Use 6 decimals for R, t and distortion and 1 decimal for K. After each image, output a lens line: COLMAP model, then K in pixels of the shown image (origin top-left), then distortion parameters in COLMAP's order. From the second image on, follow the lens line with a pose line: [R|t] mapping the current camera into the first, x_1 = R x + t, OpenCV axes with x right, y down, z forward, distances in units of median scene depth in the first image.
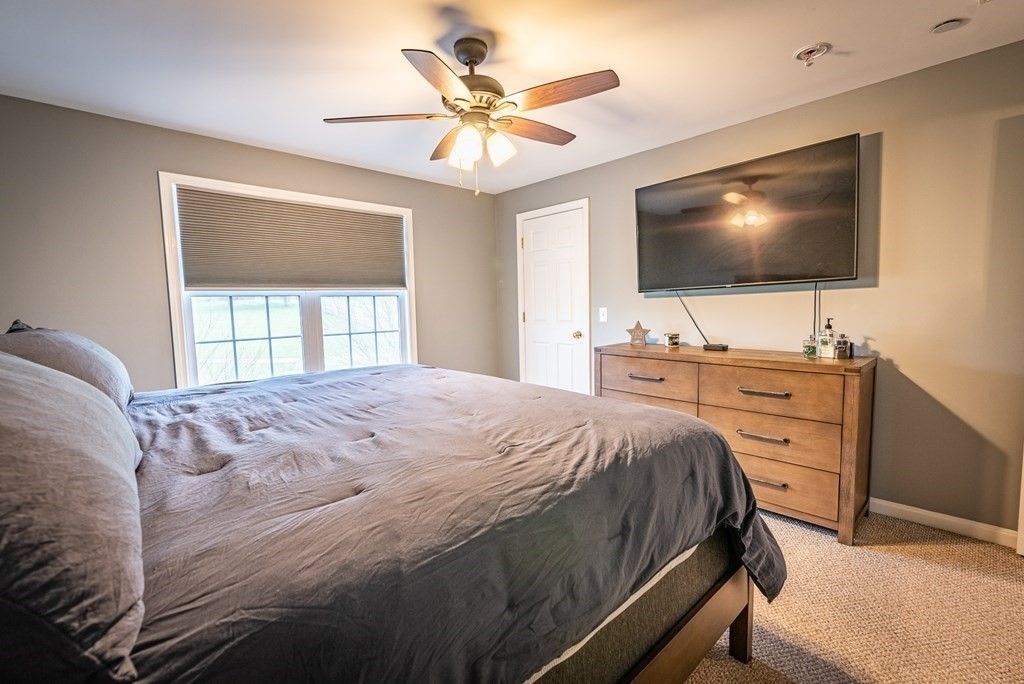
lens RADIAL K [[442.5, 0, 512.0], [0, 442.5, 342.0], [0, 0, 1]] dist [-0.003354, -0.000568]
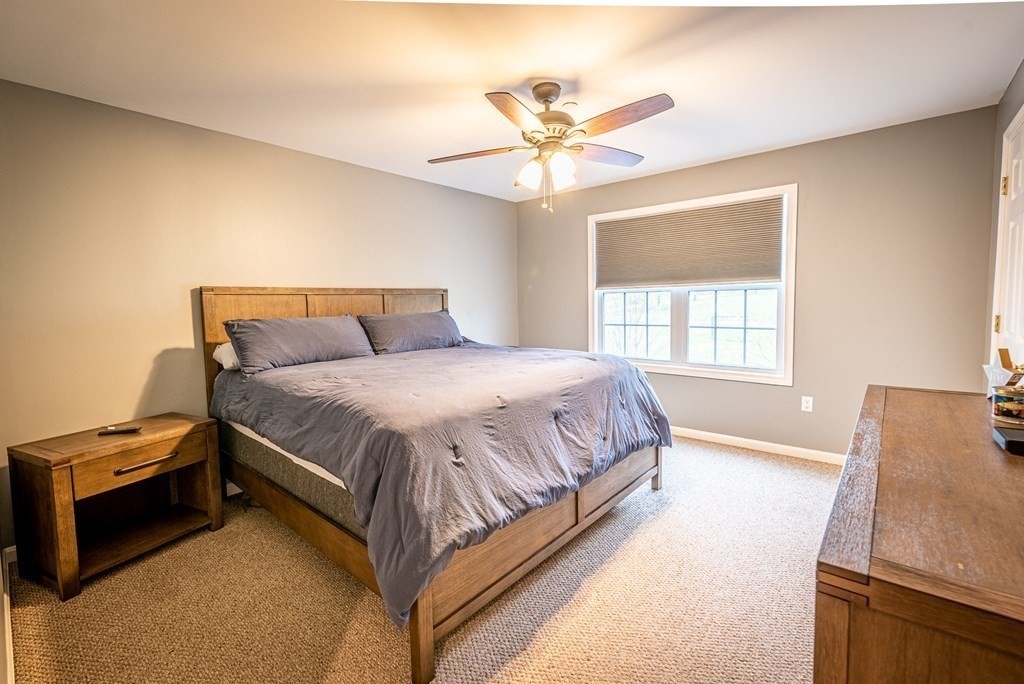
lens RADIAL K [[442.5, 0, 512.0], [0, 442.5, 342.0], [0, 0, 1]] dist [-0.003354, -0.000568]
pose [[0.125247, 0.105445, -0.986506, 0.714662], [-0.071525, 0.992708, 0.097027, -0.061374], [0.989544, 0.058408, 0.131875, 0.486509]]
